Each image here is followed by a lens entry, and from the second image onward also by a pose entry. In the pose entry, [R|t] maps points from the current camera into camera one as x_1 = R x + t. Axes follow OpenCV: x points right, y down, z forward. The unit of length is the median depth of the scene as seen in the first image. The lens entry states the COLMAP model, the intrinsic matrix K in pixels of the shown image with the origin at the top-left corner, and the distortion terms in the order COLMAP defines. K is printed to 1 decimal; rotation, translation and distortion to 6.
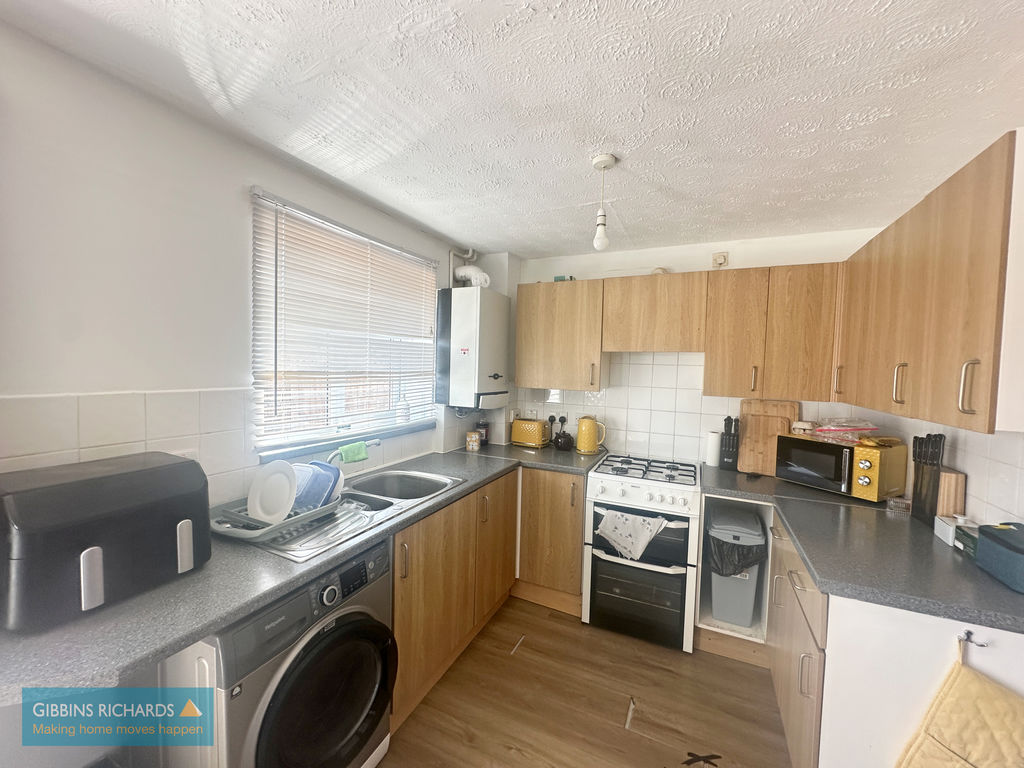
lens RADIAL K [[407.2, 0, 512.0], [0, 407.2, 384.0], [0, 0, 1]] dist [-0.003052, -0.000143]
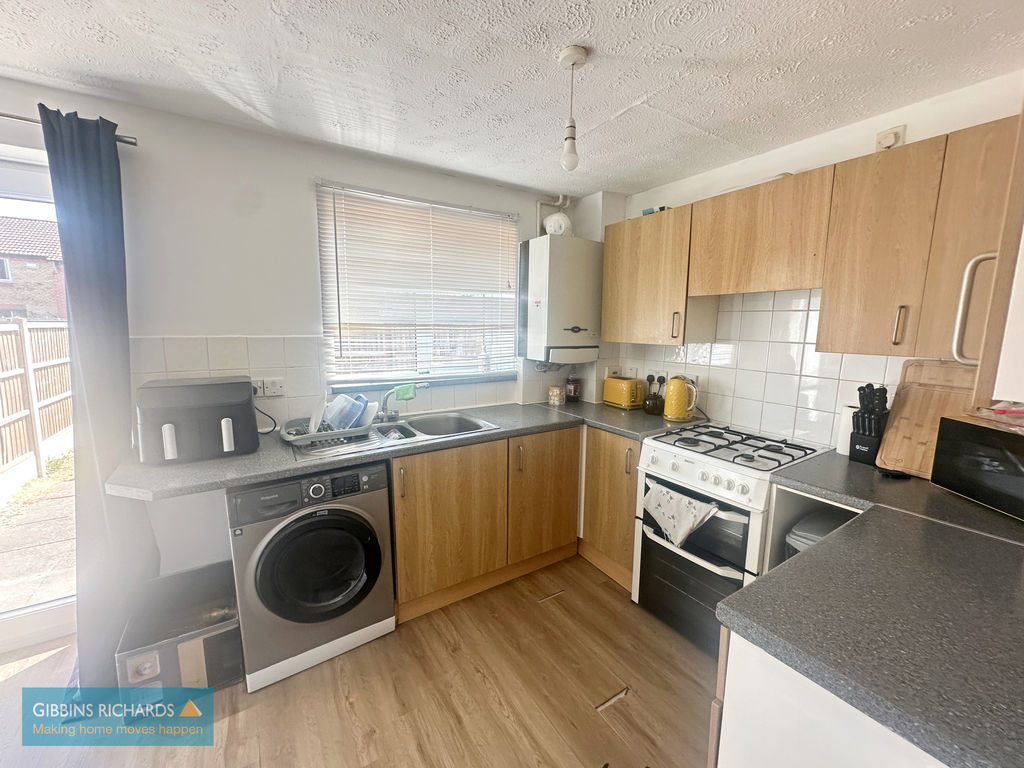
lens RADIAL K [[407.2, 0, 512.0], [0, 407.2, 384.0], [0, 0, 1]] dist [-0.003052, -0.000143]
pose [[0.847790, 0.058136, -0.527136, 0.414152], [-0.010539, 0.995624, 0.092854, 0.025475], [0.530228, -0.073165, 0.844692, 0.134012]]
